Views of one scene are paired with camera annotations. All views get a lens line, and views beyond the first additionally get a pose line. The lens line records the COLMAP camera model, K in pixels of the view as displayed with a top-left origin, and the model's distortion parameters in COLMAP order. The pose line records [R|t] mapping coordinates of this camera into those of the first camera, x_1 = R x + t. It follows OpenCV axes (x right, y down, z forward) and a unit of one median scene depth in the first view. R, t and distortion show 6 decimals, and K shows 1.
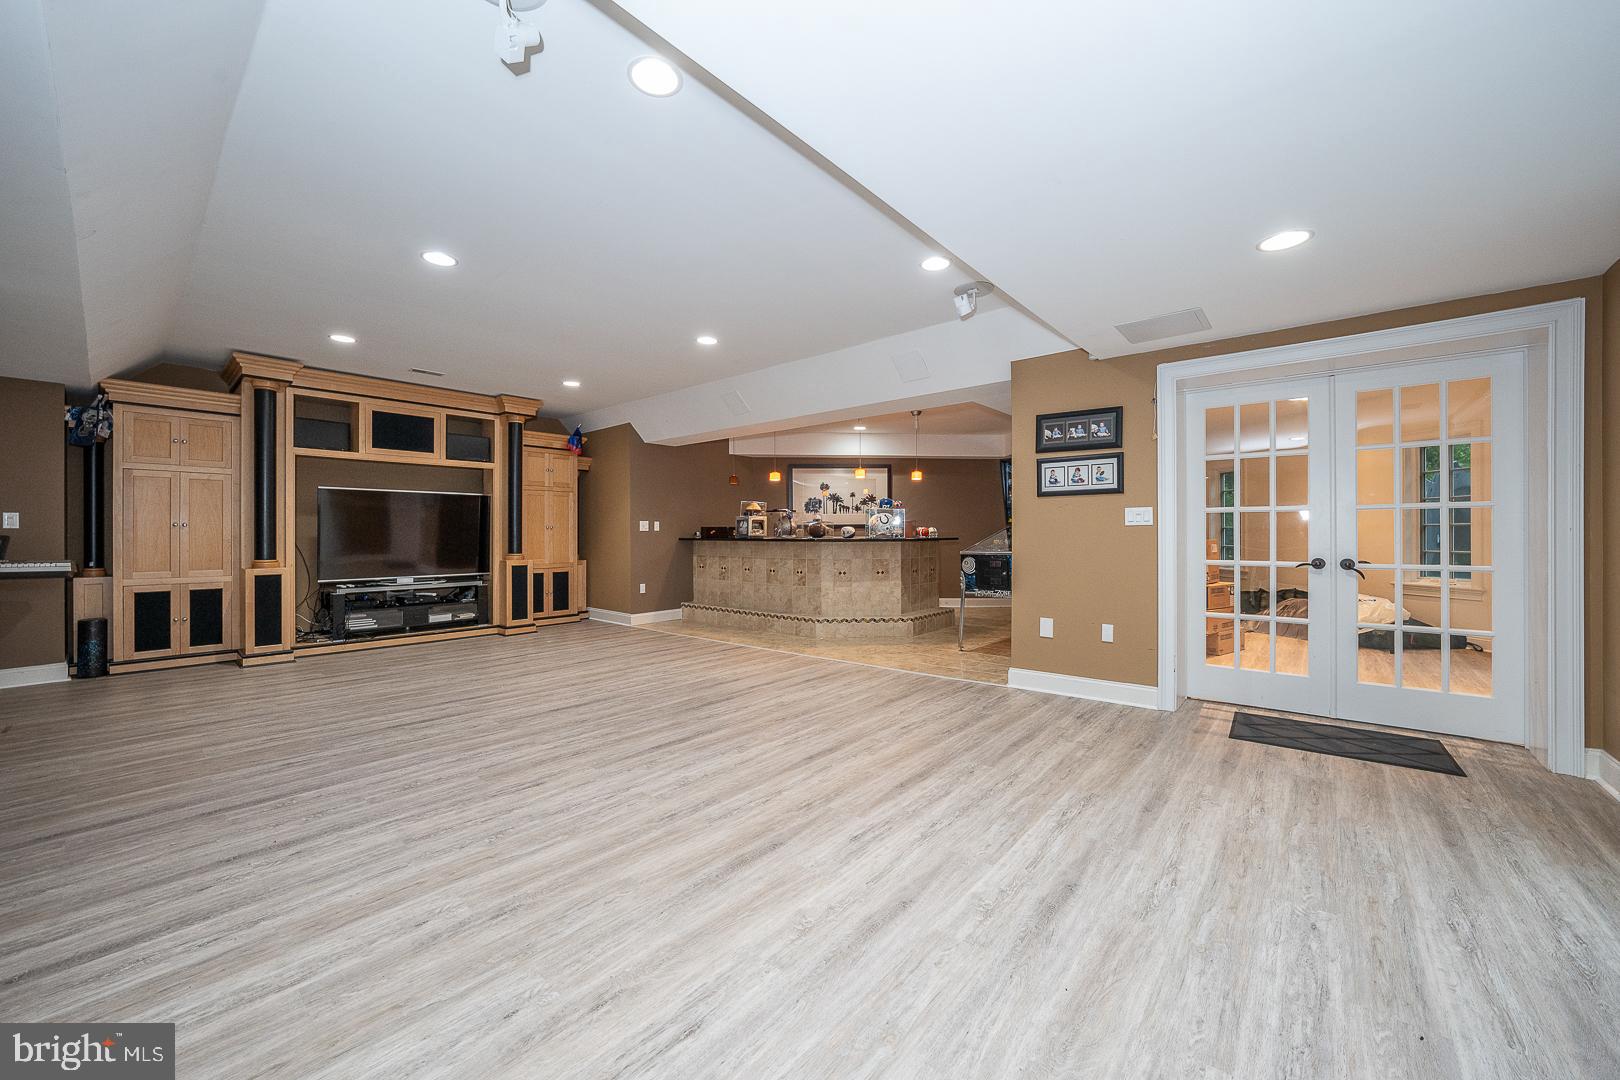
lens RADIAL K [[623.8, 0, 806.8], [0, 623.8, 529.7], [0, 0, 1]] dist [0.000528, -0.000120]
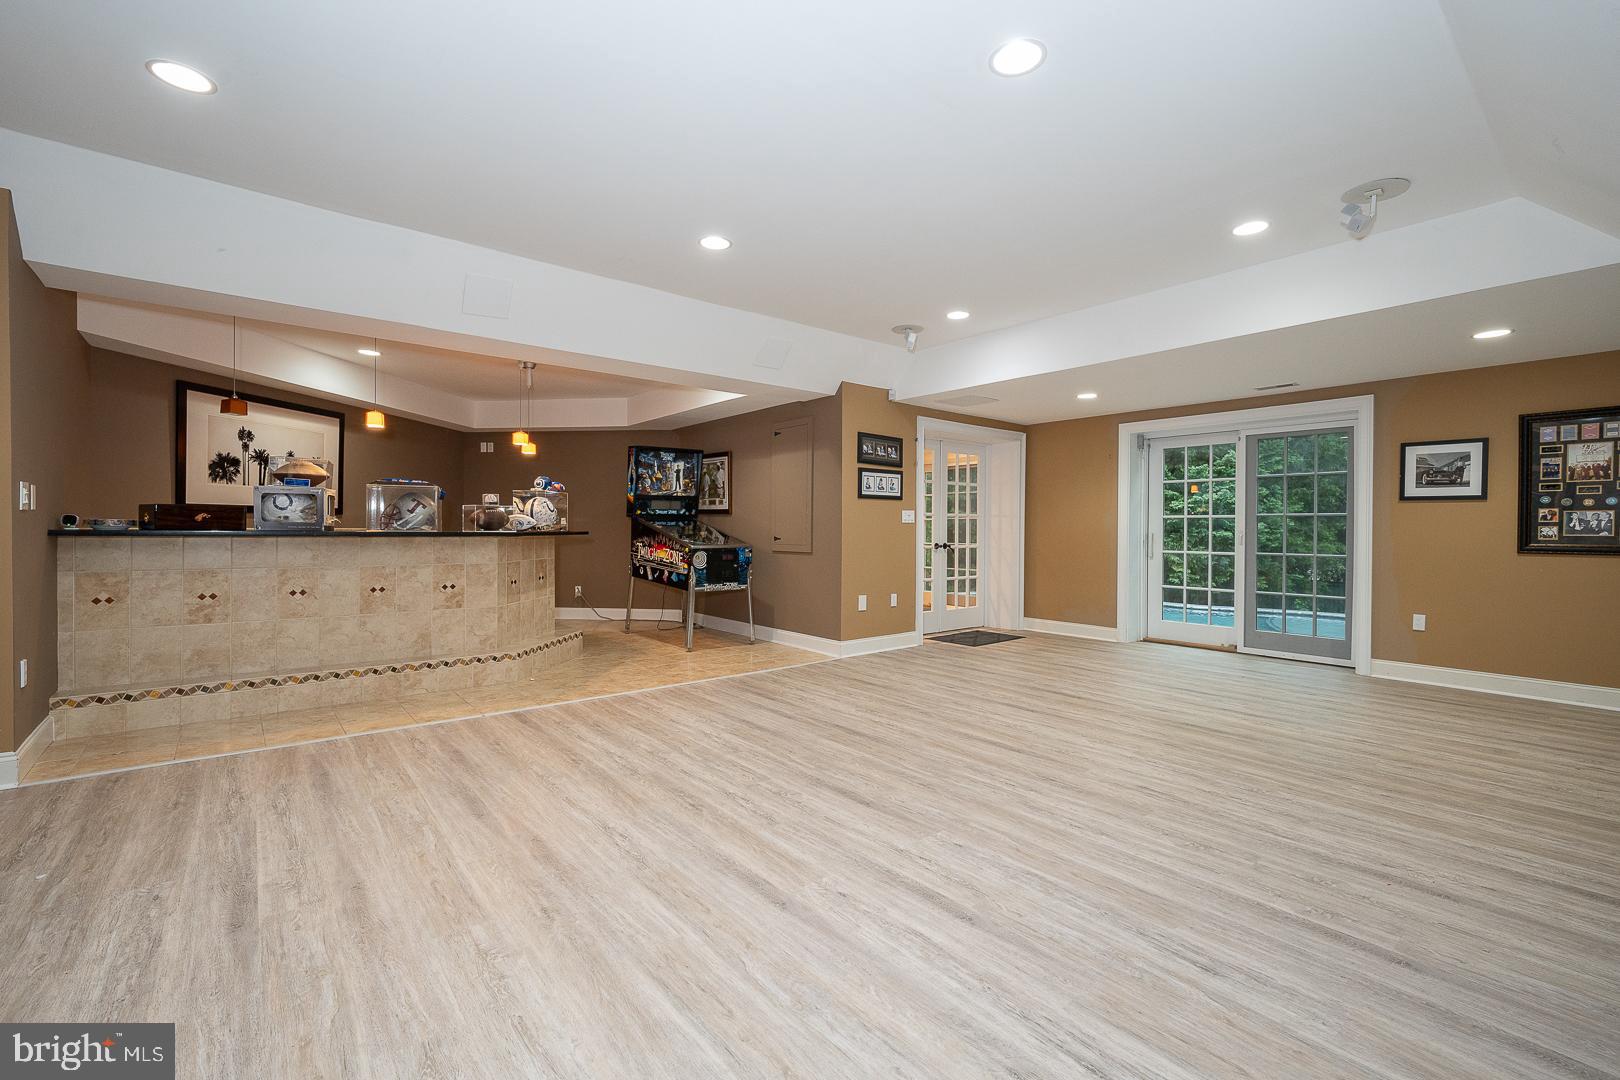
lens RADIAL K [[699.2, 0, 822.5], [0, 699.2, 537.1], [0, 0, 1]] dist [-0.007986, 0.001376]
pose [[0.148713, -0.004584, 0.988870, -1.121385], [-0.013617, 0.999885, 0.006683, 0.018261], [-0.988787, -0.014459, 0.148634, 0.961132]]
